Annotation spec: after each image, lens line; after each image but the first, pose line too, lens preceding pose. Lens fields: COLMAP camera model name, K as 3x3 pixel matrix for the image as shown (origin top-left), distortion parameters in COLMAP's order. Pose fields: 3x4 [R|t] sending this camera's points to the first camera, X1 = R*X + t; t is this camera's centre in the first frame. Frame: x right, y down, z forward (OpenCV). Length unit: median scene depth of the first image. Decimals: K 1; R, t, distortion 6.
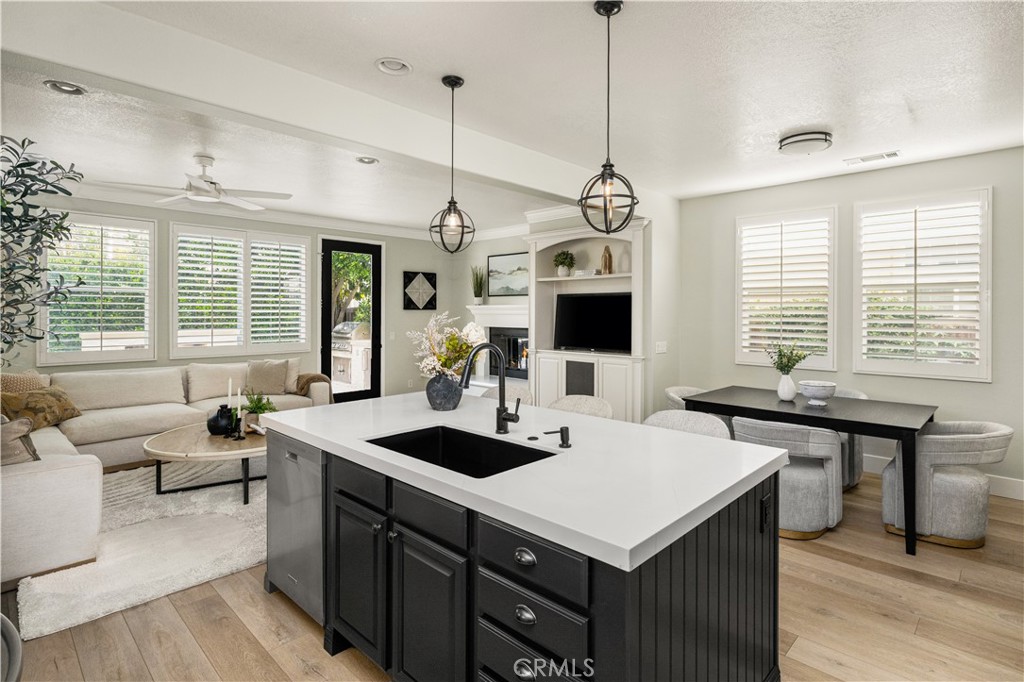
lens RADIAL K [[513.2, 0, 533.4], [0, 513.2, 311.2], [0, 0, 1]] dist [0.006477, -0.002047]
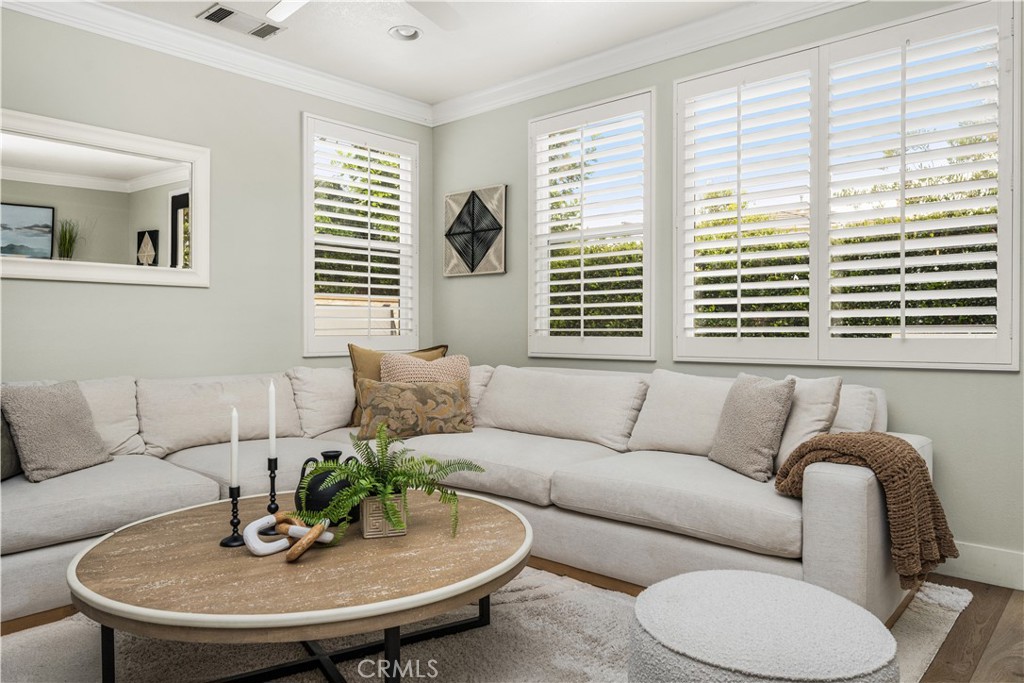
lens RADIAL K [[690.8, 0, 514.6], [0, 690.8, 345.2], [0, 0, 1]] dist [-0.005275, -0.004186]
pose [[0.022559, 0.019008, -0.999565, -0.034189], [0.006472, 0.999796, 0.019158, 0.056886], [0.999725, -0.006901, 0.022431, 0.726321]]
